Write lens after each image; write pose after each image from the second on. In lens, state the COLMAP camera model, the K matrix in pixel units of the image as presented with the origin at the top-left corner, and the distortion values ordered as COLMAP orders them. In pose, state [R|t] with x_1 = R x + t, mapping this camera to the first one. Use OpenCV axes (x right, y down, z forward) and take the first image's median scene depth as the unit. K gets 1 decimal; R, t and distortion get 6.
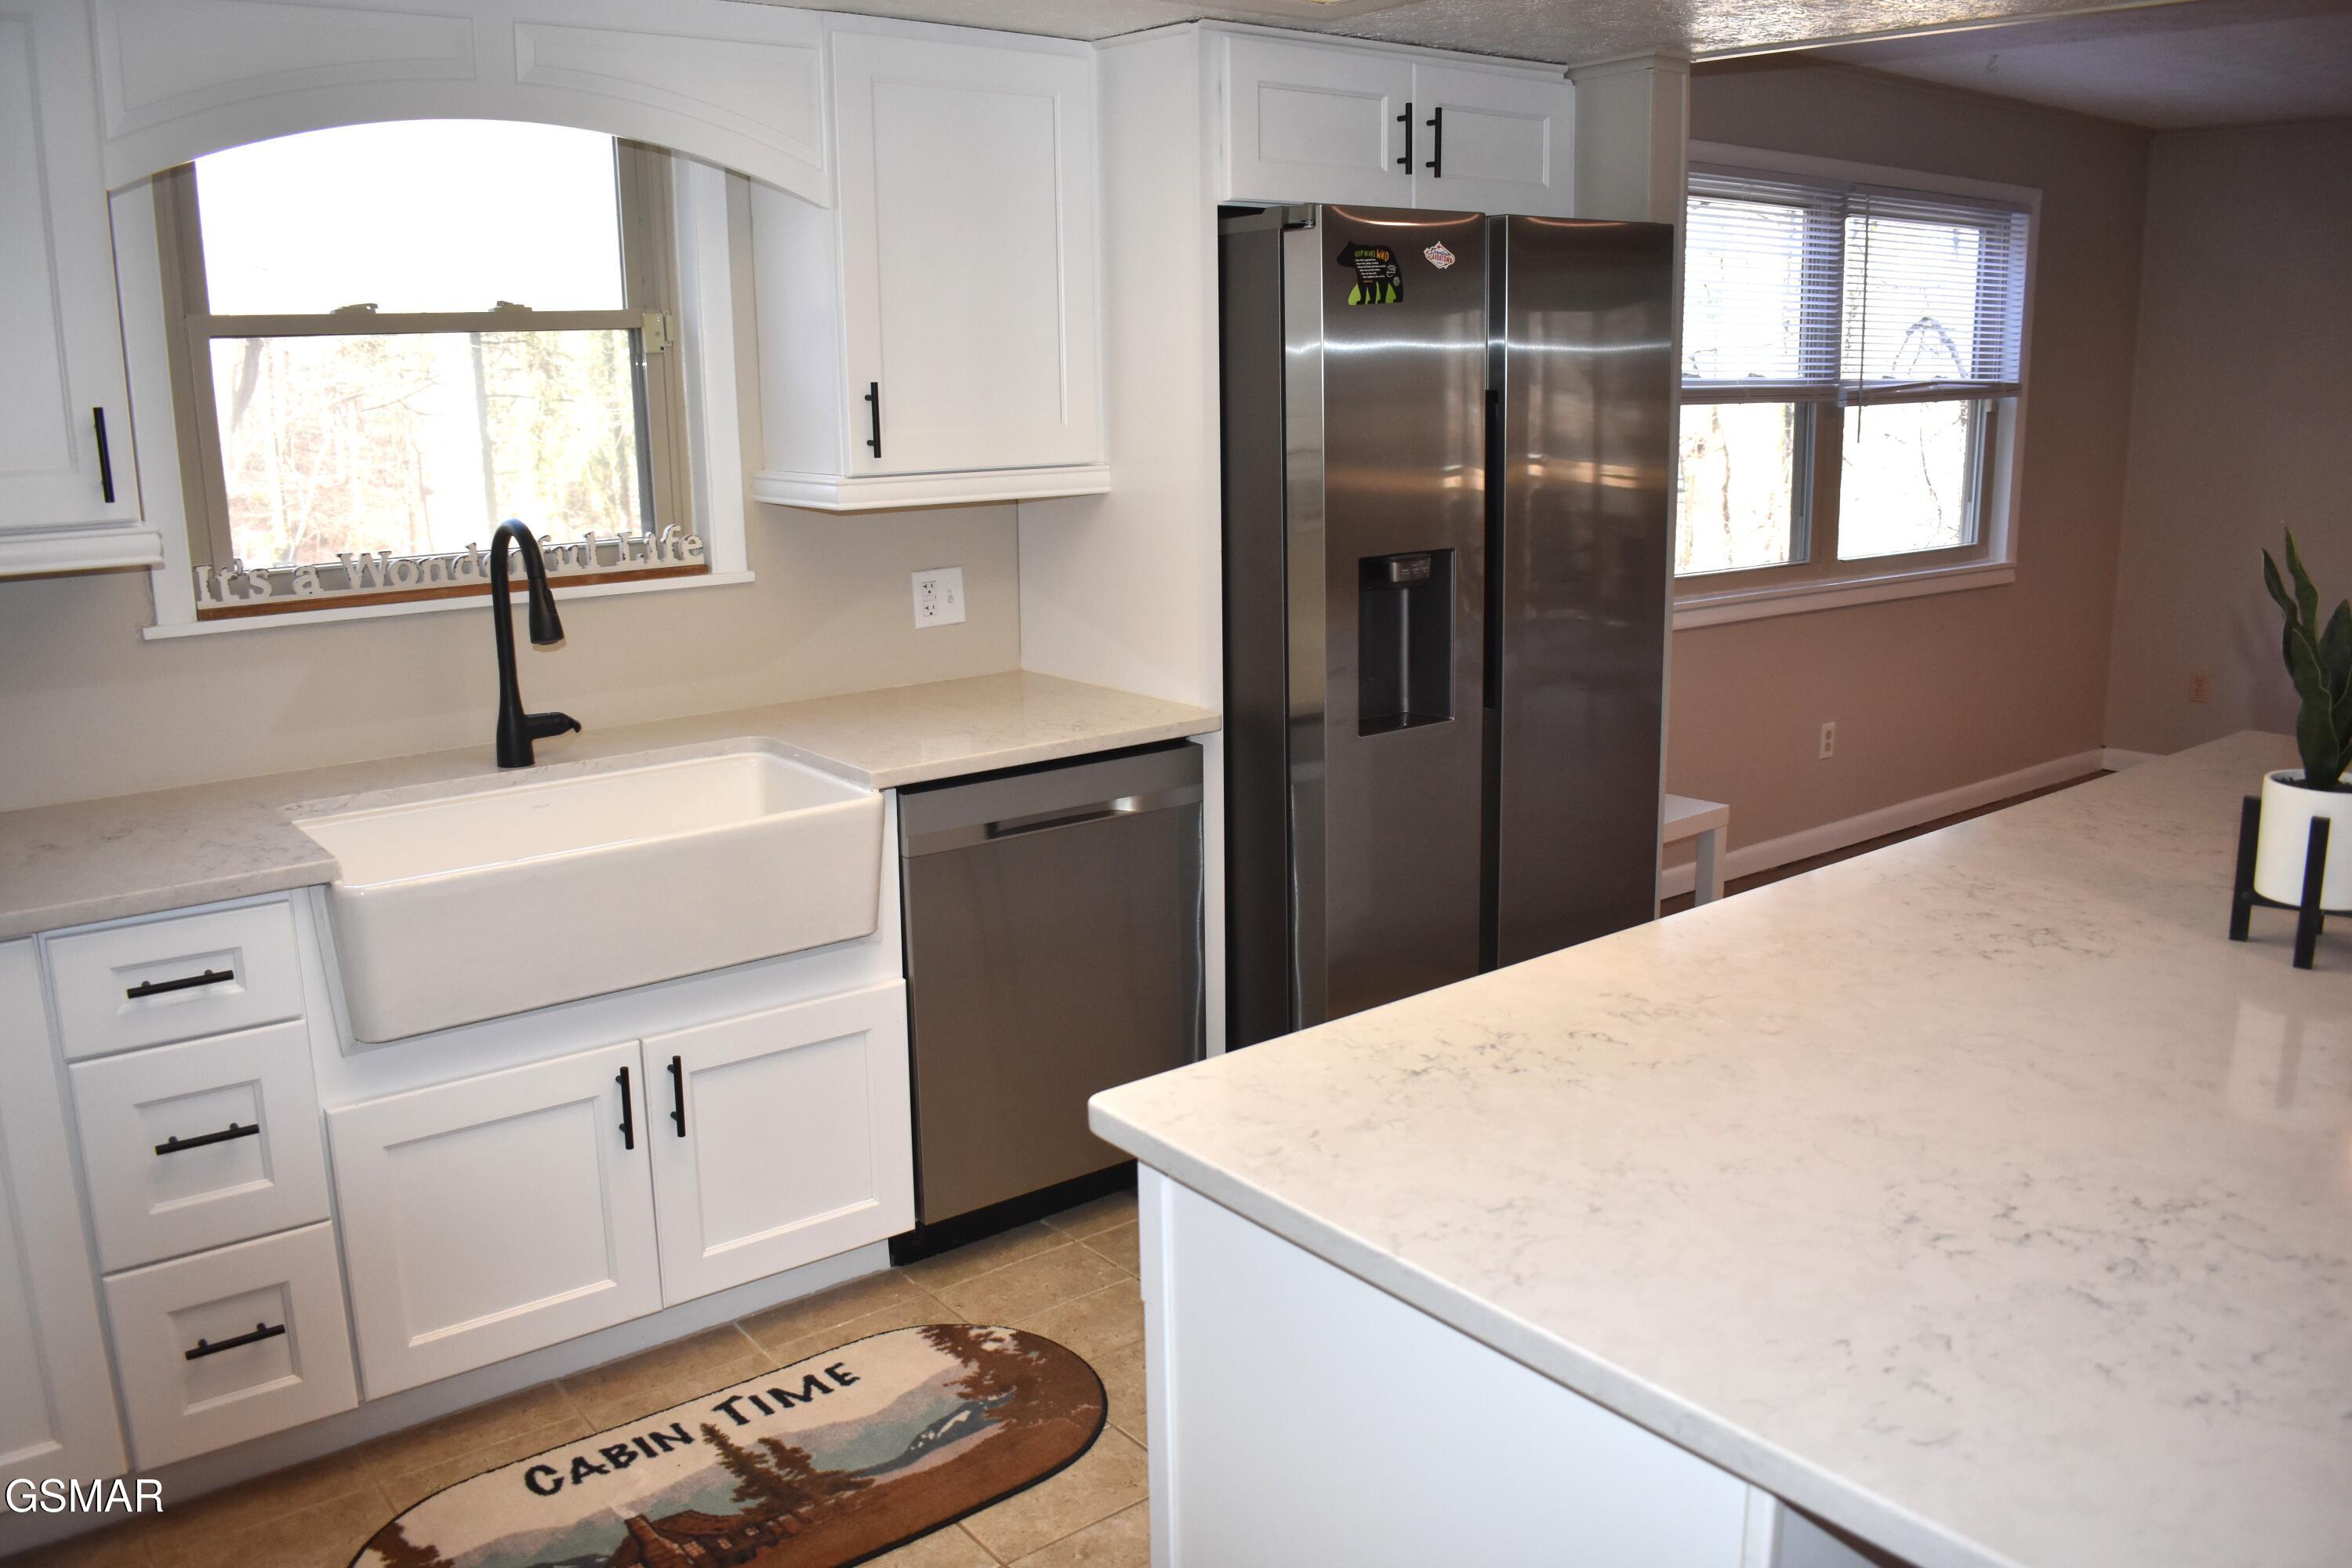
lens RADIAL K [[1830.6, 0, 1173.3], [0, 1830.6, 769.9], [0, 0, 1]] dist [-0.097996, 0.019037]
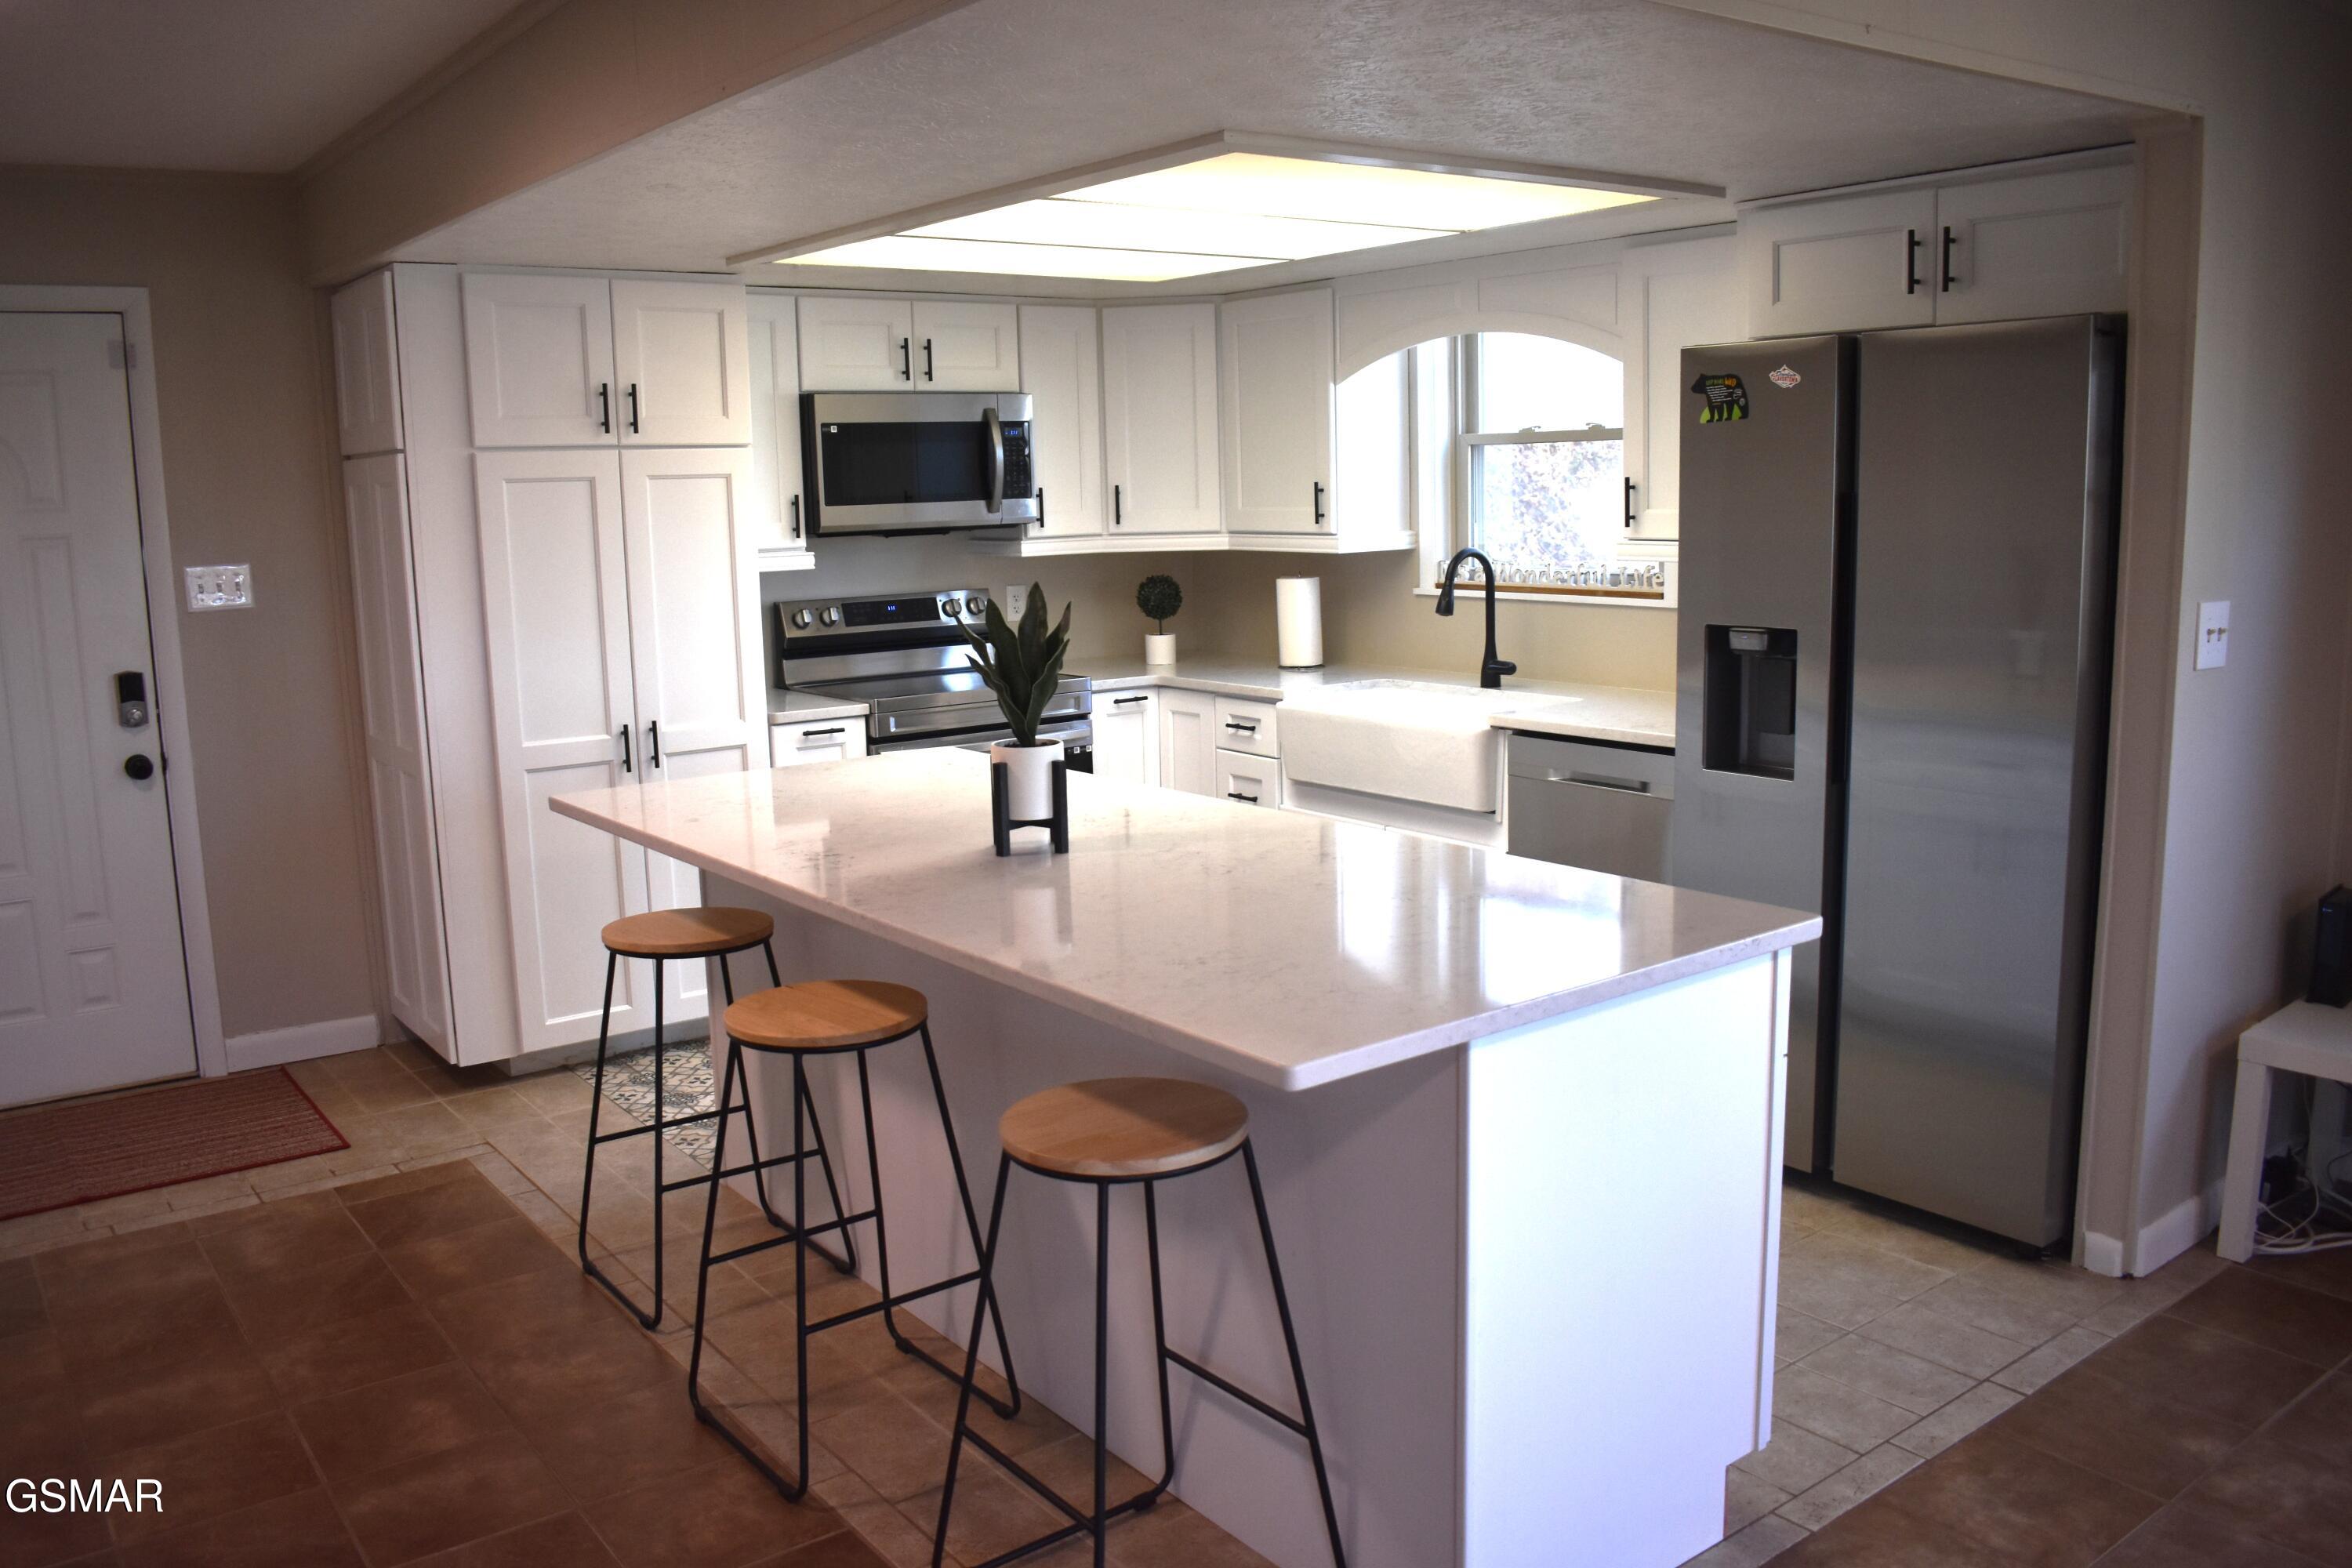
lens RADIAL K [[1830.6, 0, 1178.5], [0, 1830.6, 798.3], [0, 0, 1]] dist [-0.097996, 0.019037]
pose [[-0.022338, 0.187162, -0.982075, 1.432104], [-0.187197, 0.964163, 0.188006, -0.177083], [0.982068, 0.188041, 0.013499, 0.691669]]
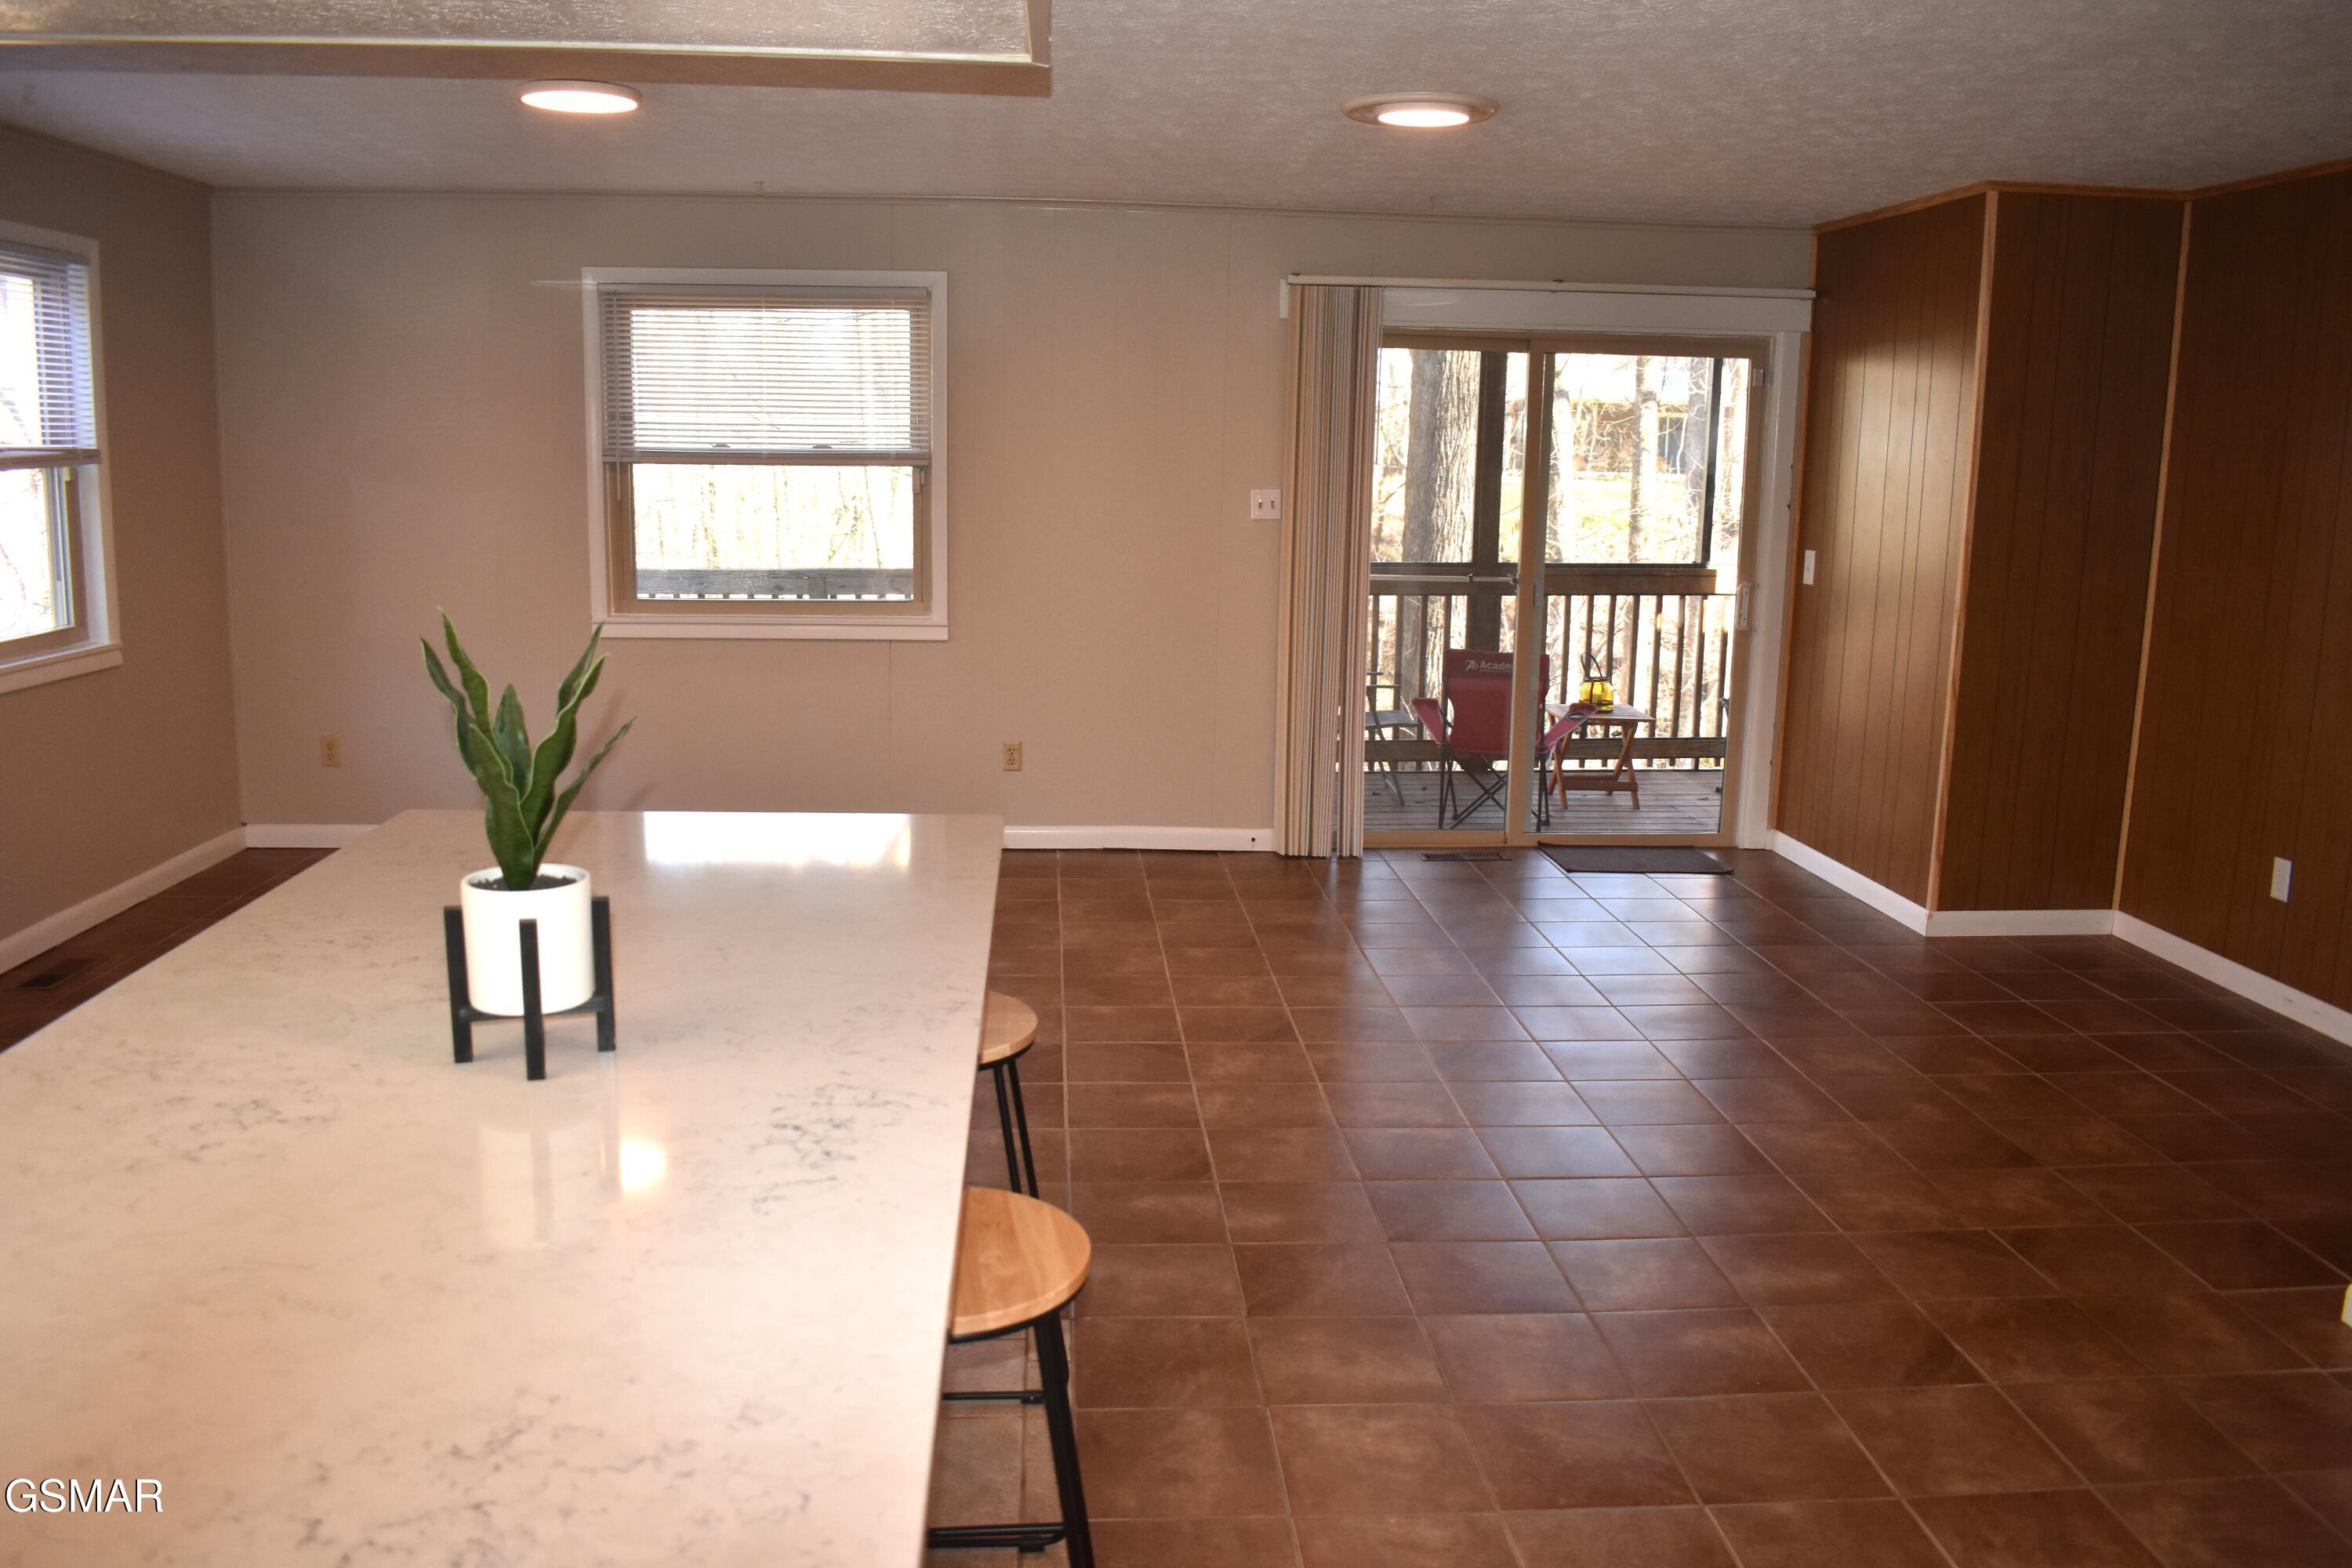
lens RADIAL K [[1830.6, 0, 1174.6], [0, 1830.6, 775.0], [0, 0, 1]] dist [-0.097996, 0.019037]
pose [[0.558316, -0.122435, 0.820544, 0.038884], [0.146997, 0.988000, 0.047402, -0.026529], [-0.816501, 0.094152, 0.569615, 0.098793]]
